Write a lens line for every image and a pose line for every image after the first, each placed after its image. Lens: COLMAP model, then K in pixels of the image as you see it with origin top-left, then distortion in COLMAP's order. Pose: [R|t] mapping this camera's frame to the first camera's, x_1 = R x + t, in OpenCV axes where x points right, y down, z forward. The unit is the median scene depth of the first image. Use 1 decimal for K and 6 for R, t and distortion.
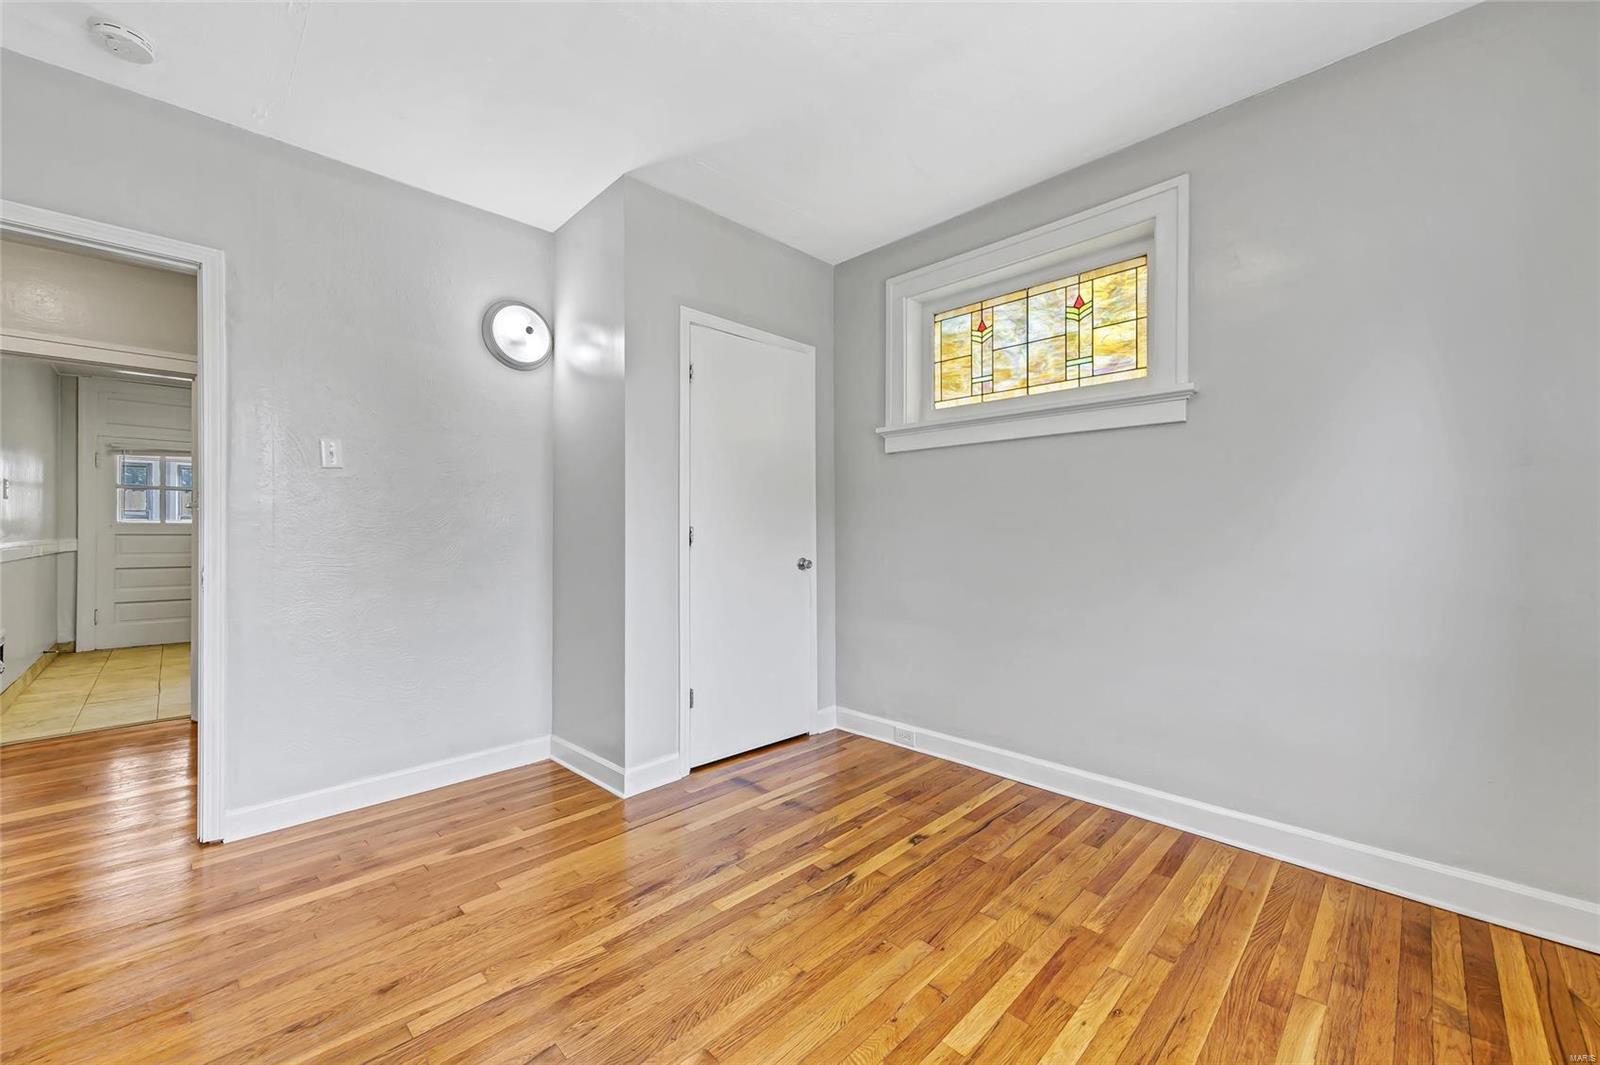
lens RADIAL K [[628.5, 0, 810.8], [0, 628.5, 525.1], [0, 0, 1]] dist [0.011490, -0.000206]
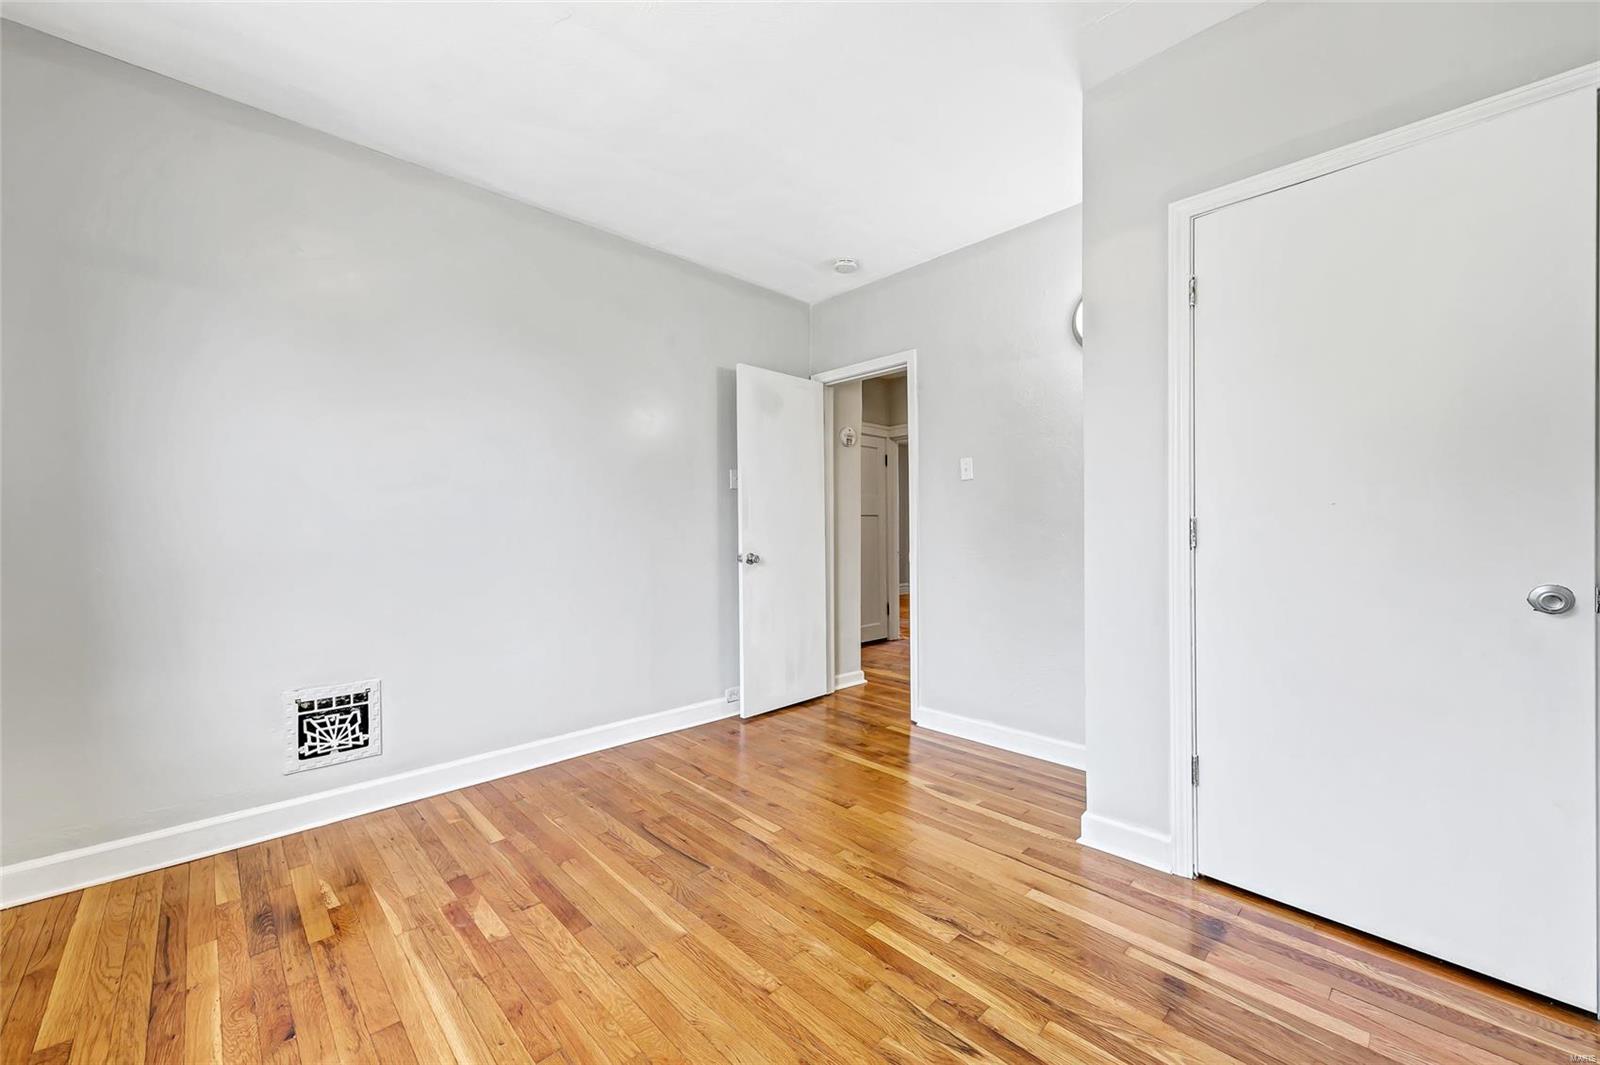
lens RADIAL K [[628.5, 0, 795.0], [0, 628.5, 532.5], [0, 0, 1]] dist [0.011490, -0.000206]
pose [[-0.029383, 0.004267, -0.999559, 0.594048], [0.011578, 0.999925, 0.003928, 0.011538], [0.999501, -0.011457, -0.029431, 0.690740]]
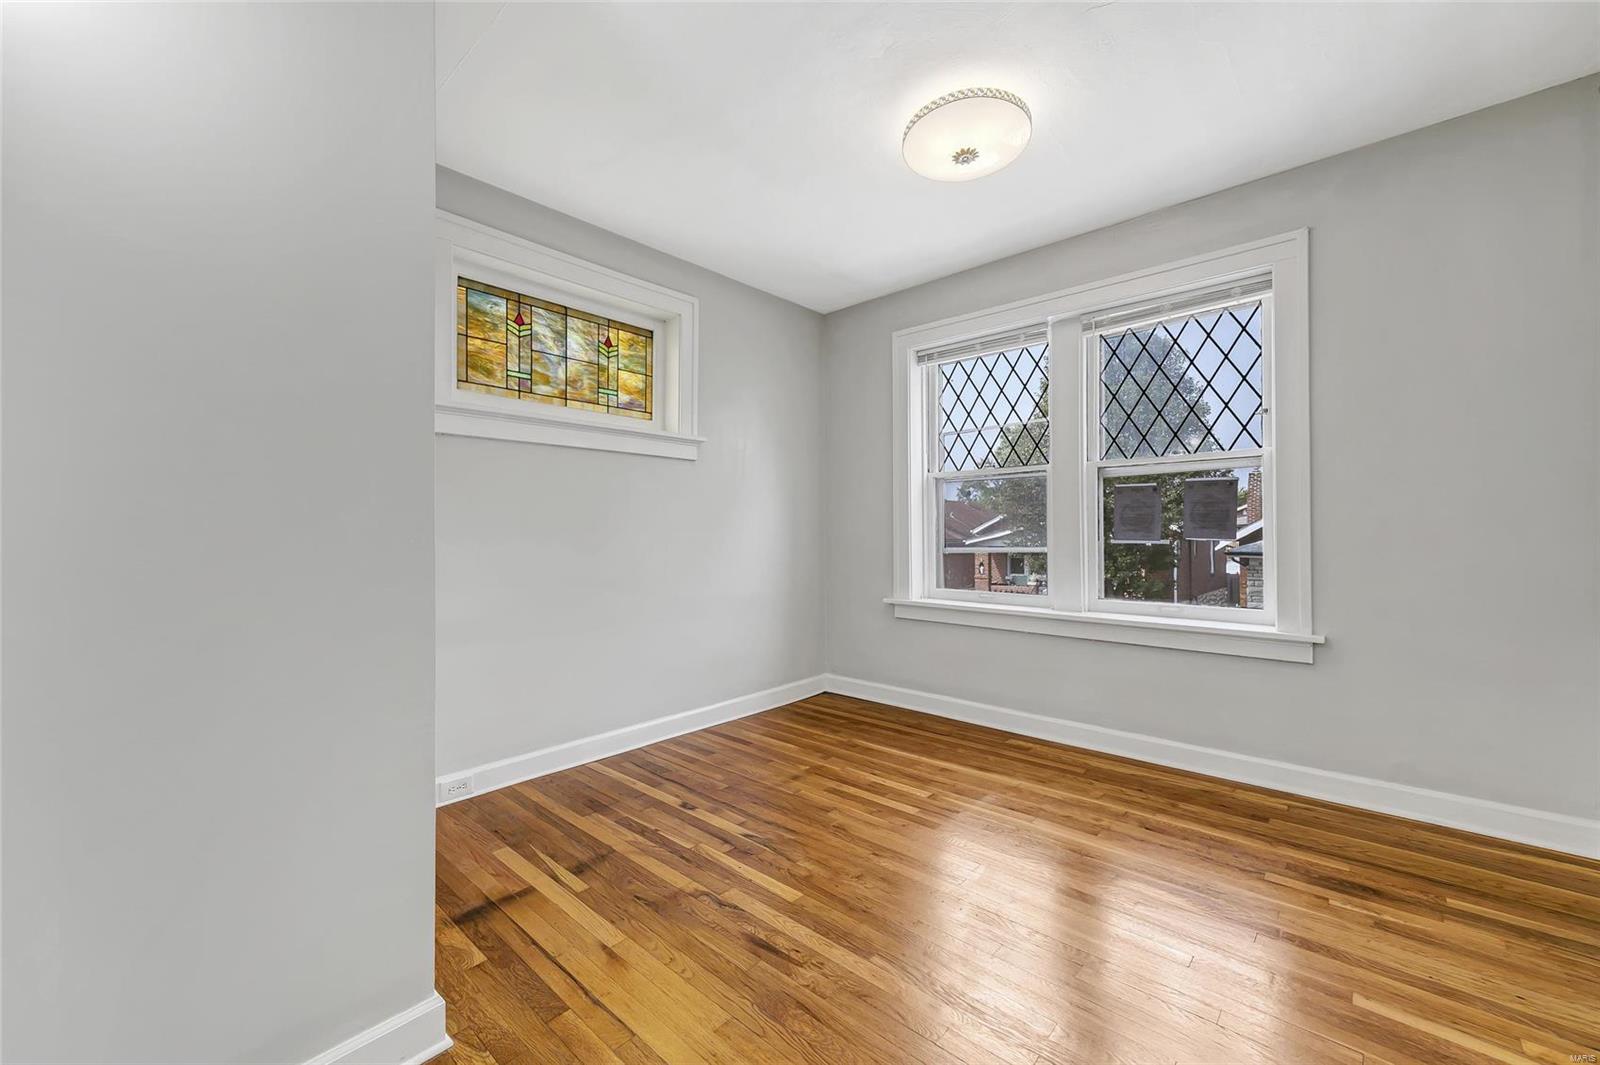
lens RADIAL K [[628.5, 0, 783.6], [0, 628.5, 530.3], [0, 0, 1]] dist [0.011490, -0.000206]
pose [[-0.019992, 0.009551, 0.999755, -0.878644], [-0.000580, 0.999954, -0.009565, 0.017192], [-0.999800, -0.000771, -0.019986, 0.783376]]
